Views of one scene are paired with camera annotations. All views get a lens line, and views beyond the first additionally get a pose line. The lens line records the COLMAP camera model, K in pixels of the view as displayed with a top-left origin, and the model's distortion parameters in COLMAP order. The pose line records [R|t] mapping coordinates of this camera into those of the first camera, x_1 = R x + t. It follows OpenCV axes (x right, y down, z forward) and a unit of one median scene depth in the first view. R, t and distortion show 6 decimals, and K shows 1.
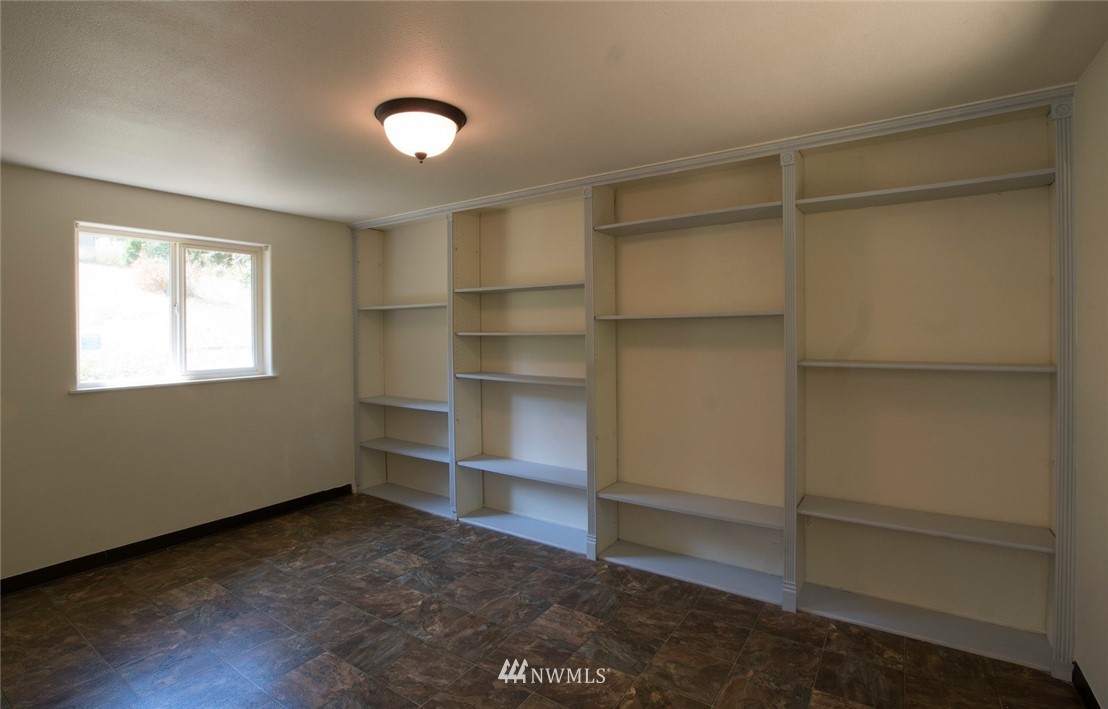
lens RADIAL K [[513.5, 0, 551.4], [0, 513.5, 346.0], [0, 0, 1]] dist [-0.029447, 0.005159]
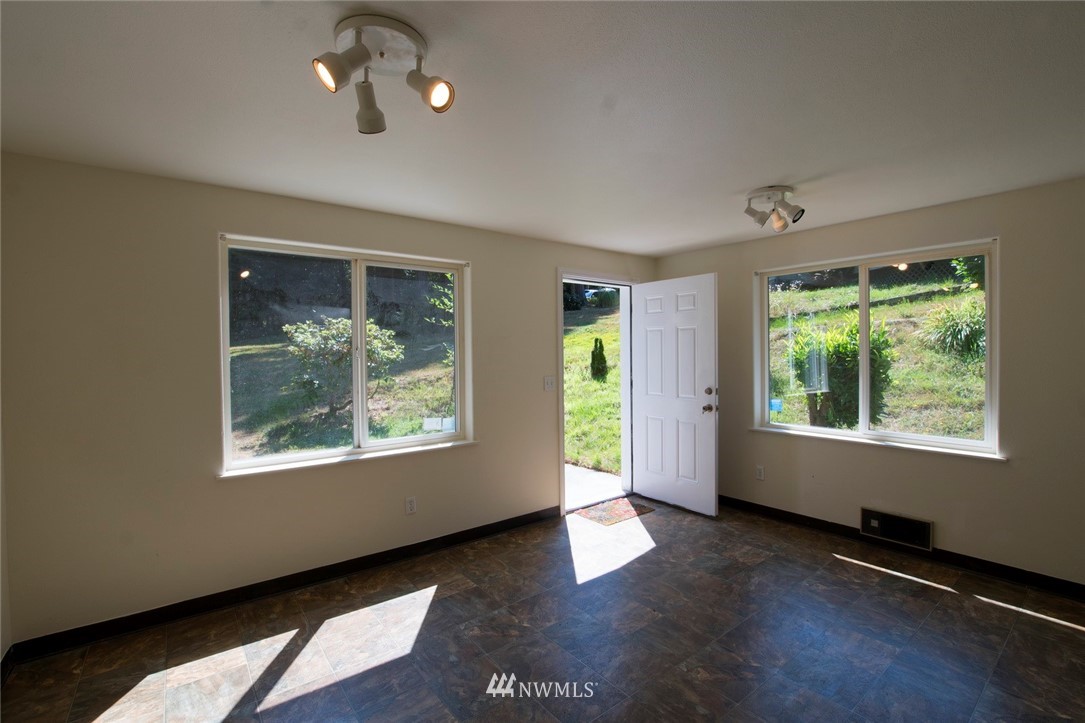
lens RADIAL K [[490.6, 0, 540.3], [0, 490.6, 359.6], [0, 0, 1]] dist [0.000468, 0.000609]
pose [[-0.329575, 0.020449, -0.943908, 0.521985], [-0.000807, 0.999759, 0.021940, -0.020156], [0.944129, 0.007993, -0.329479, 0.773922]]
